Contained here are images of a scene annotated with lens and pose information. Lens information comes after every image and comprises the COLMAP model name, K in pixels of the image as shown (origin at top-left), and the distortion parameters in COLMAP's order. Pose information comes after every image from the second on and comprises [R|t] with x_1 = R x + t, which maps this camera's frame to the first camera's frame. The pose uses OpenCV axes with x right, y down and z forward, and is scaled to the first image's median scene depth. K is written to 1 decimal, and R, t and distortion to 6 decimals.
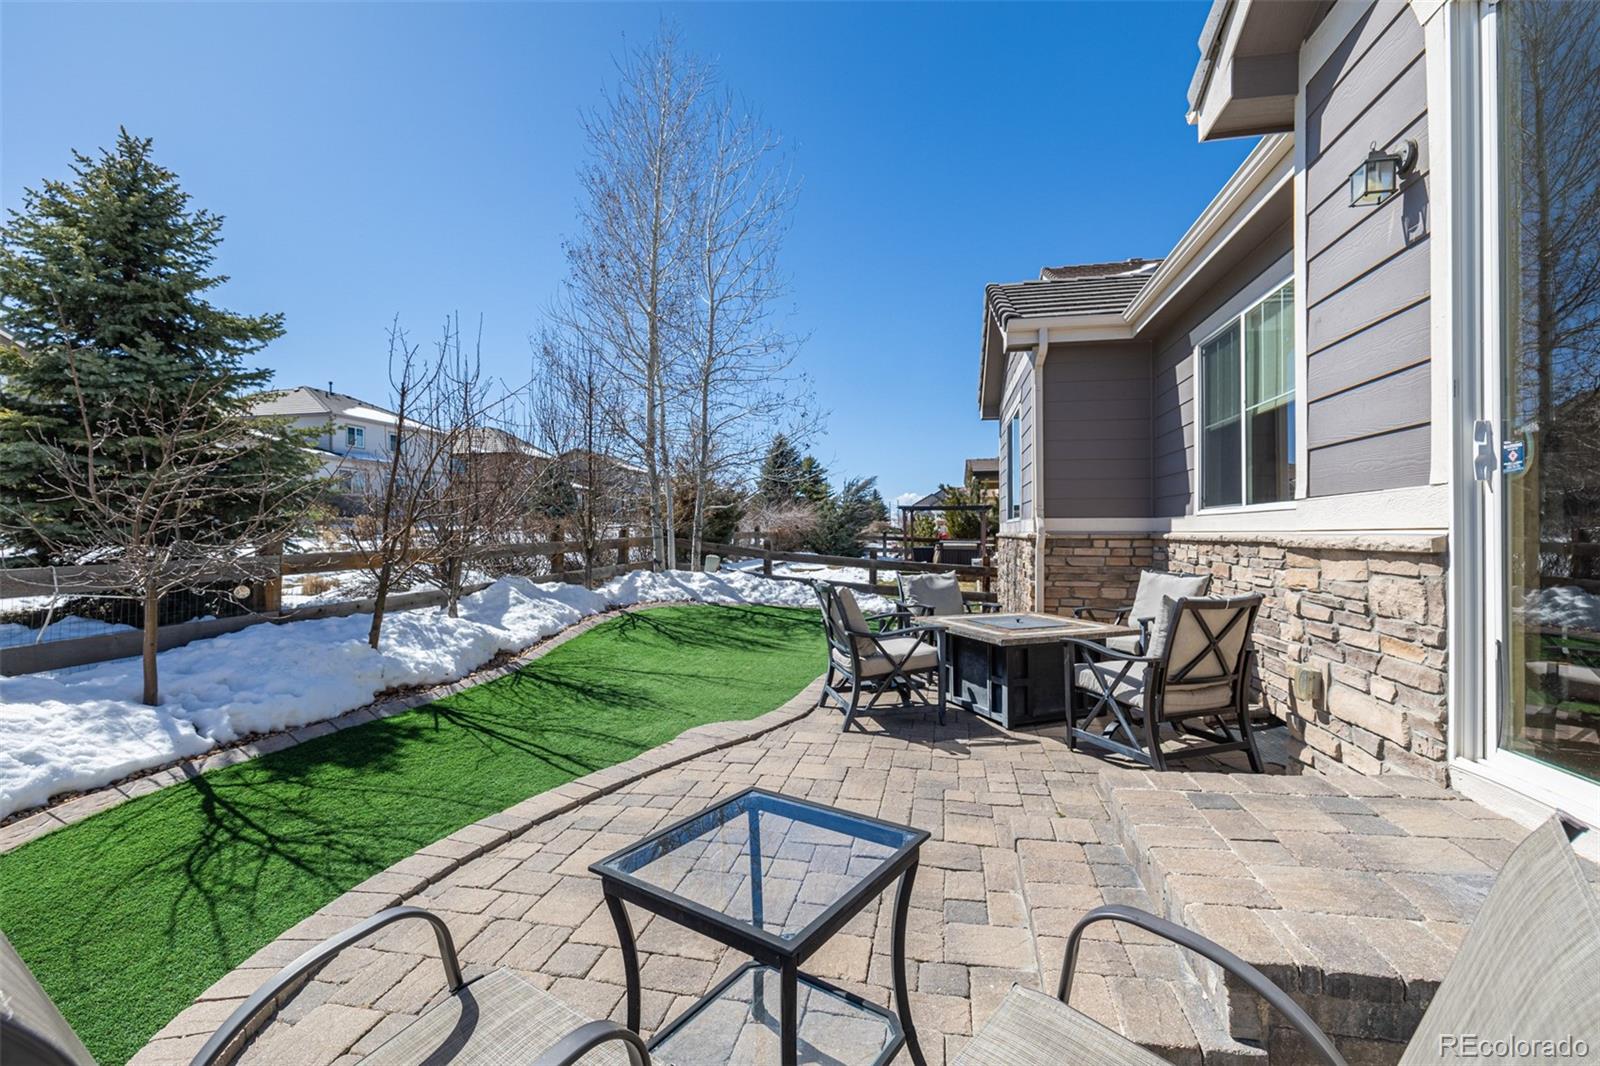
lens RADIAL K [[672.5, 0, 801.7], [0, 672.5, 530.3], [0, 0, 1]] dist [-0.002964, -0.000061]
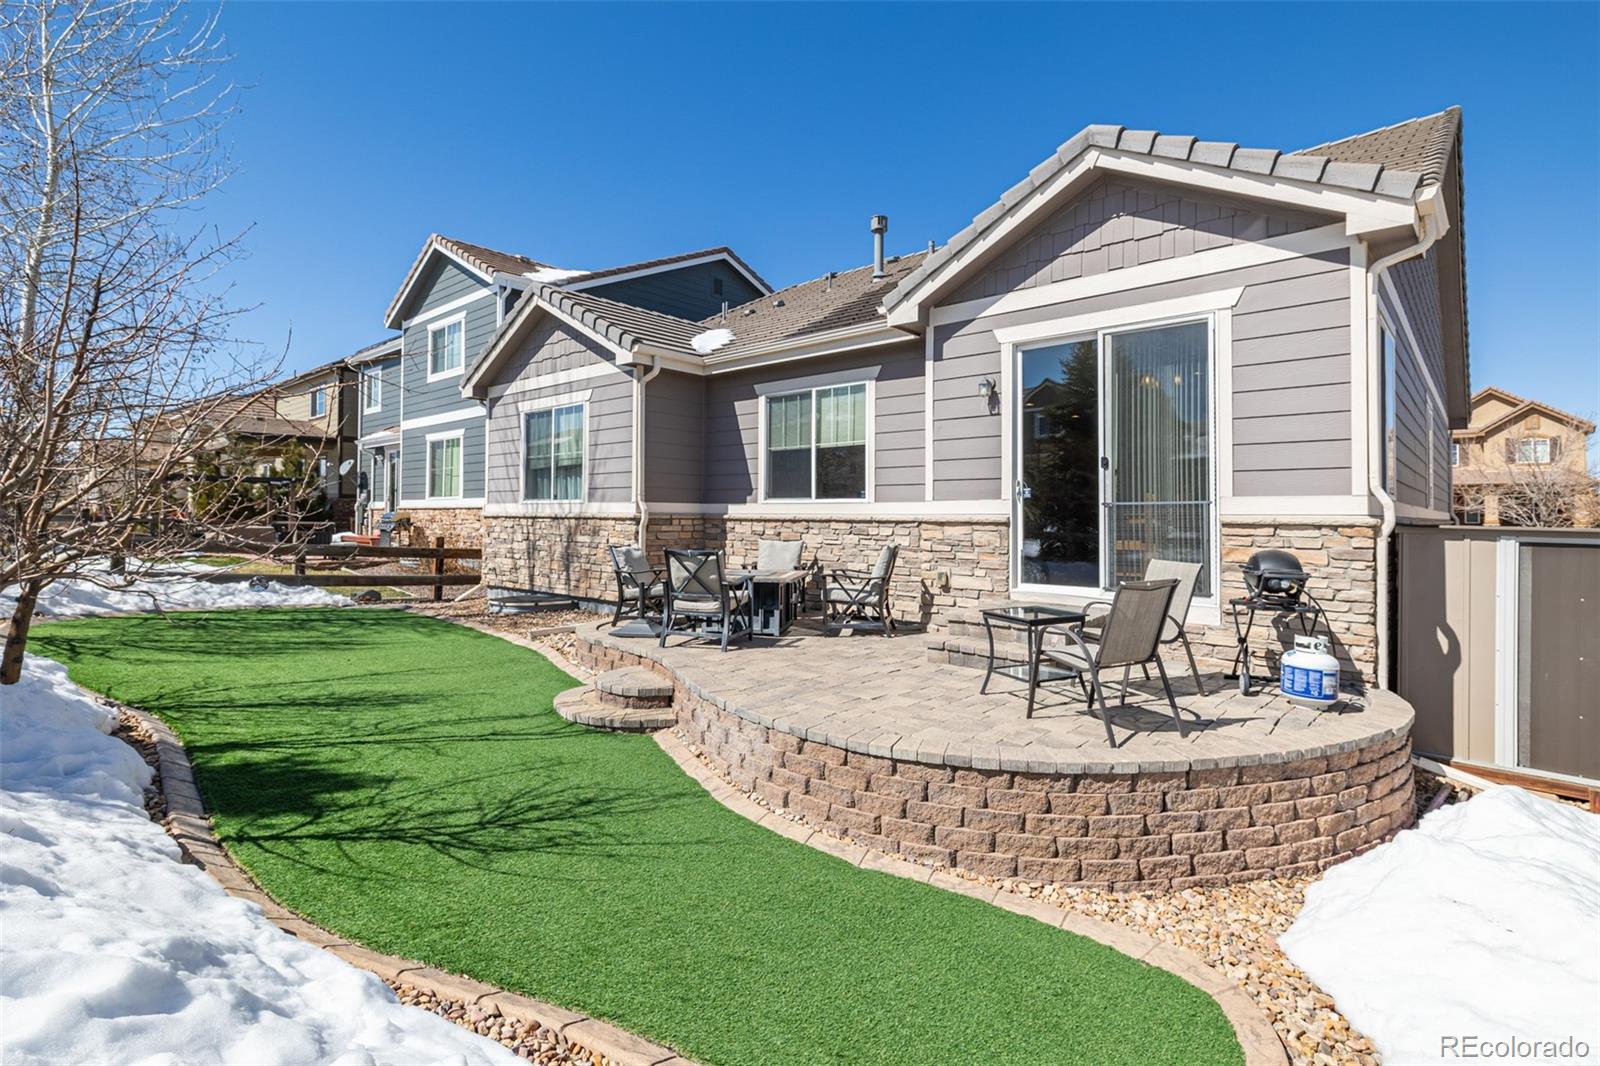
lens RADIAL K [[777.7, 0, 802.9], [0, 777.7, 502.2], [0, 0, 1]] dist [-0.002312, -0.000357]
pose [[0.497348, 0.019342, 0.867335, -1.367418], [-0.010977, 0.999812, -0.016002, 0.004881], [-0.867481, -0.001562, 0.497467, 0.030080]]
